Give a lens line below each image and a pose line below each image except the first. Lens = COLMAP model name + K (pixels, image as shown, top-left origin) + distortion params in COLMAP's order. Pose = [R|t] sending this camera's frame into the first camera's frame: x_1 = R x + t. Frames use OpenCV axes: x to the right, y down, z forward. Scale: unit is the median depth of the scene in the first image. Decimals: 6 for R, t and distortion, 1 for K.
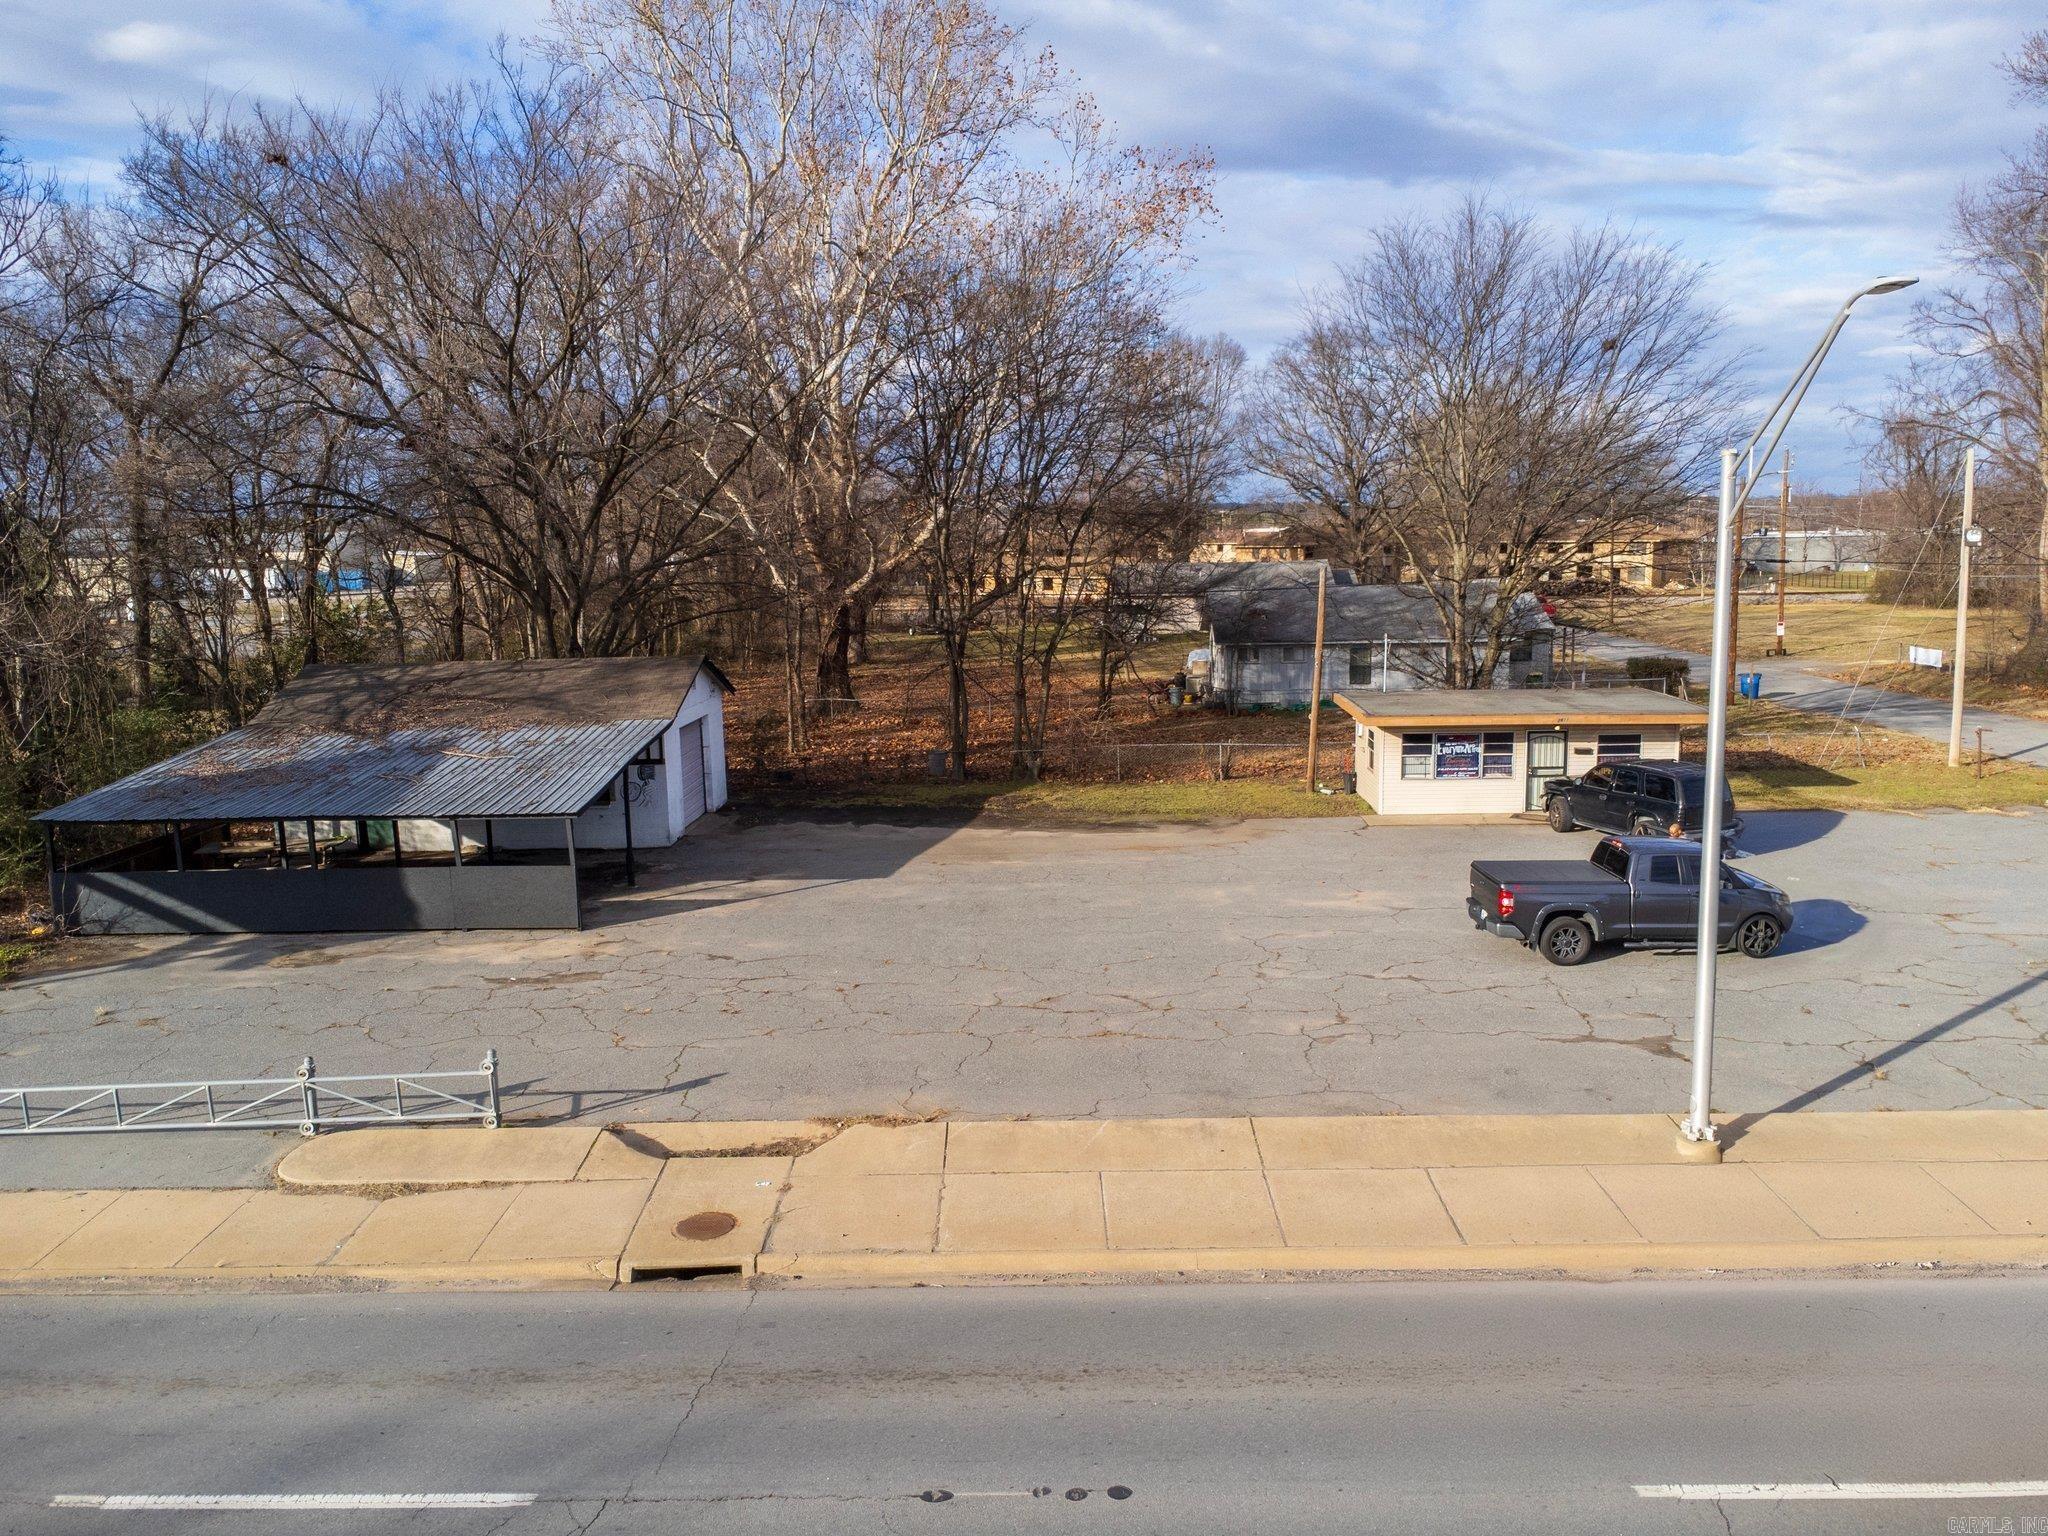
lens RADIAL K [[1463.6, 0, 1017.0], [0, 1463.6, 676.3], [0, 0, 1]] dist [0.005310, -0.002707]
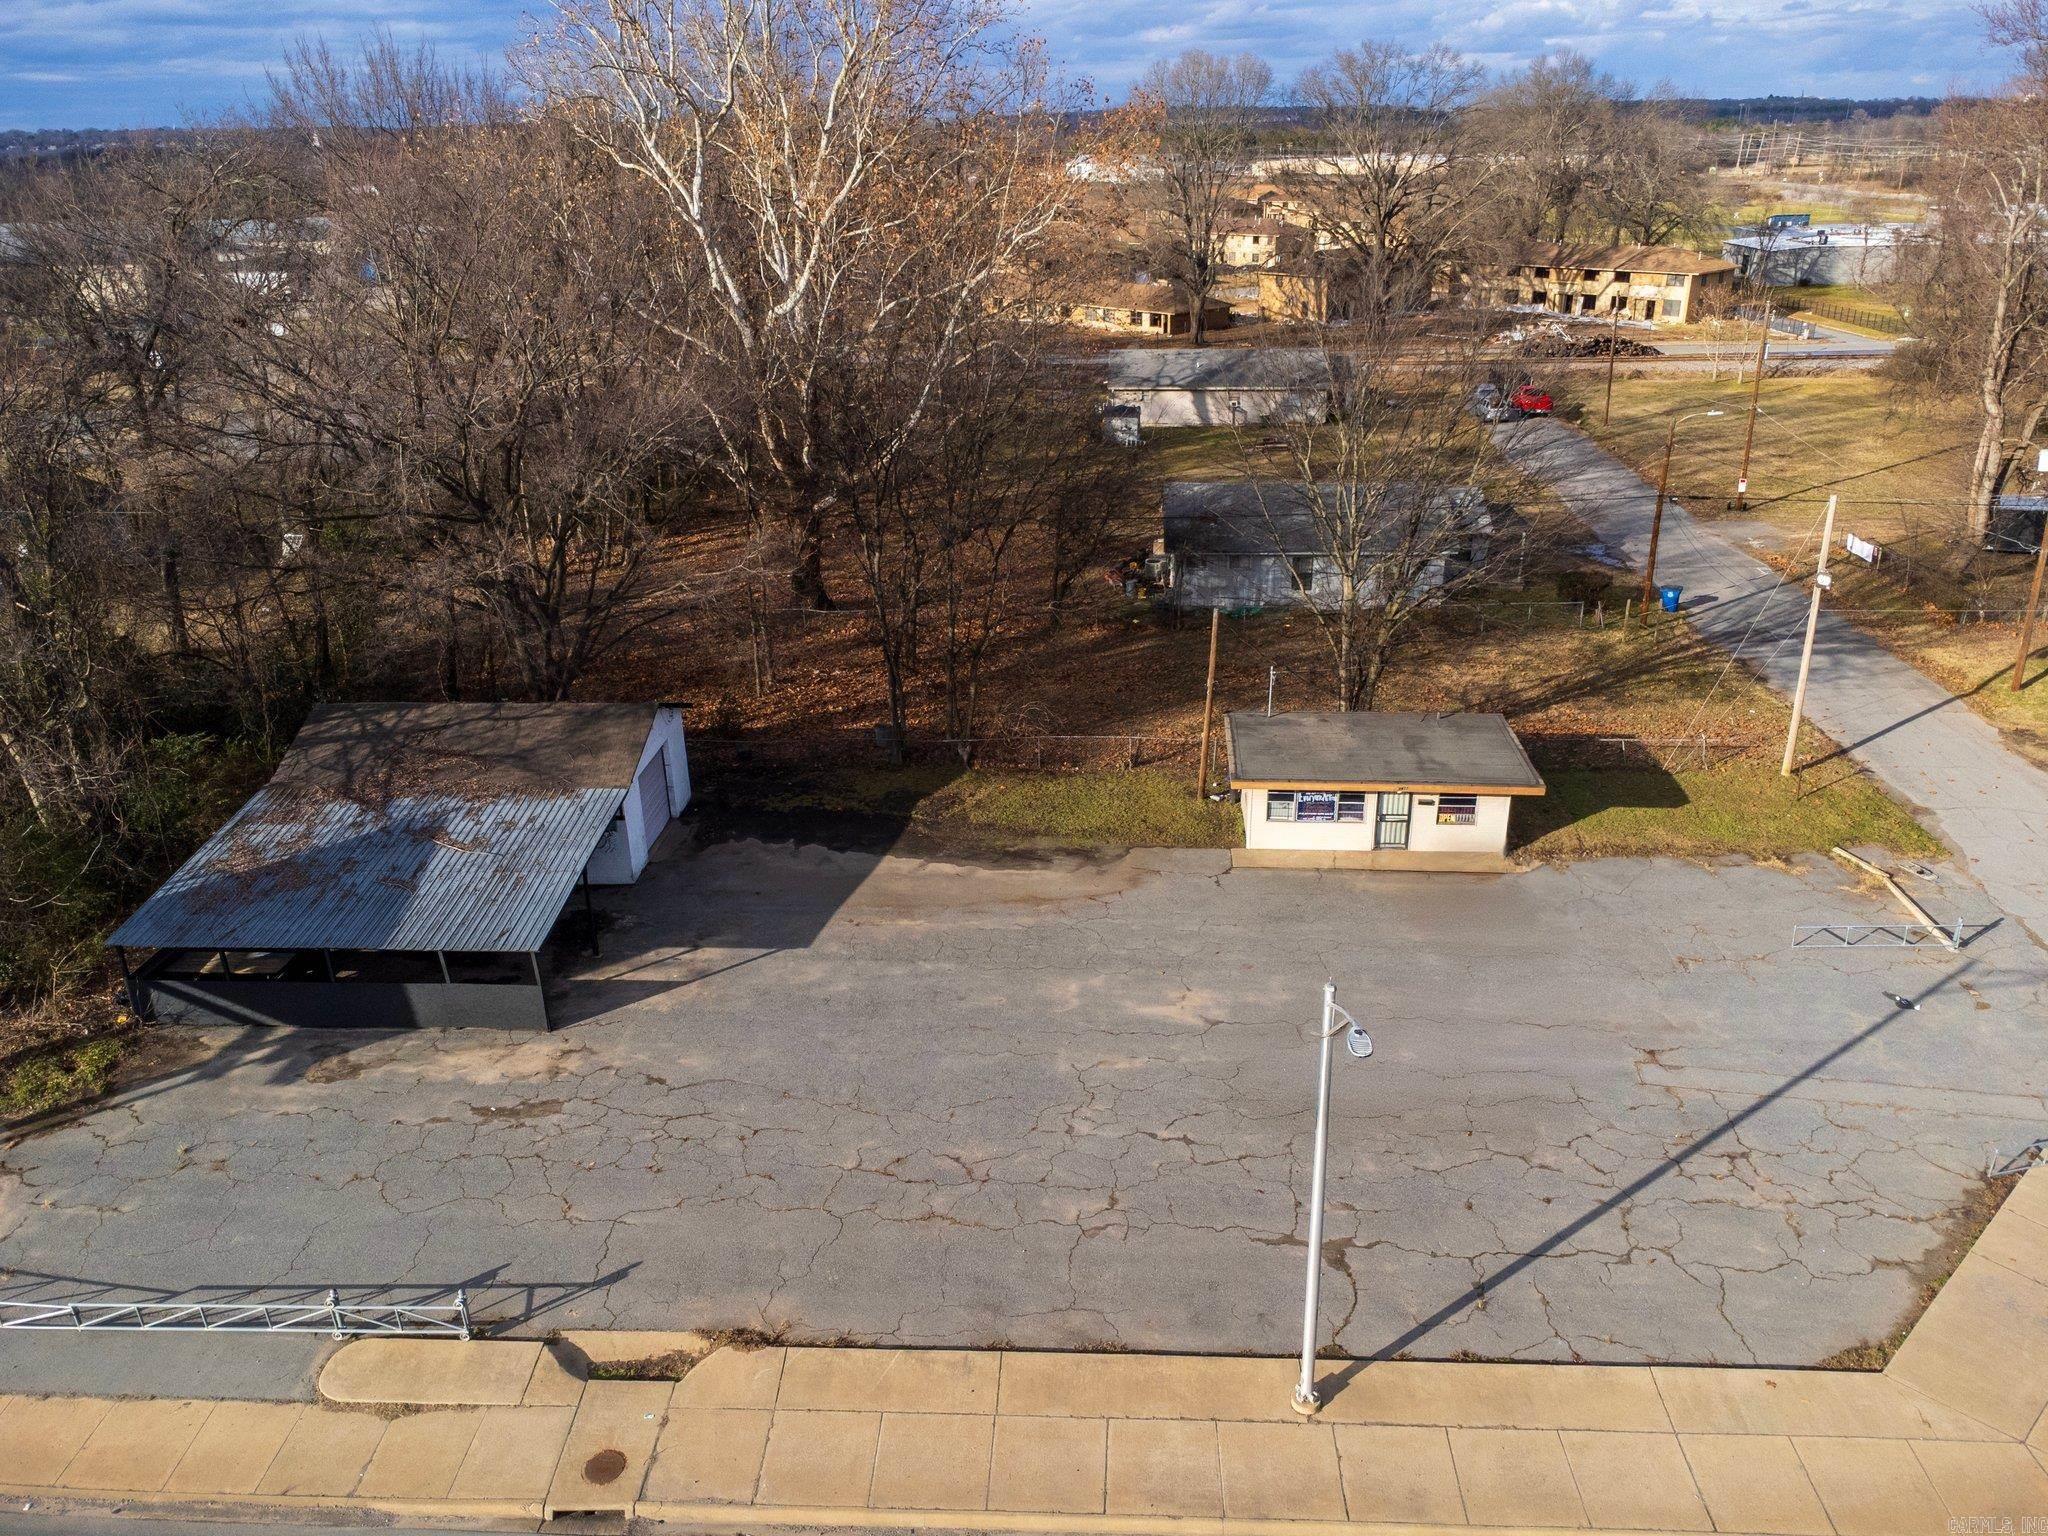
lens RADIAL K [[1483.4, 0, 1017.7], [0, 1483.4, 661.5], [0, 0, 1]] dist [0.007331, -0.006796]
pose [[0.999502, 0.010134, -0.029875, 0.151979], [-0.002869, 0.972274, 0.233827, -0.484575], [0.031417, -0.233625, 0.971819, -0.161146]]
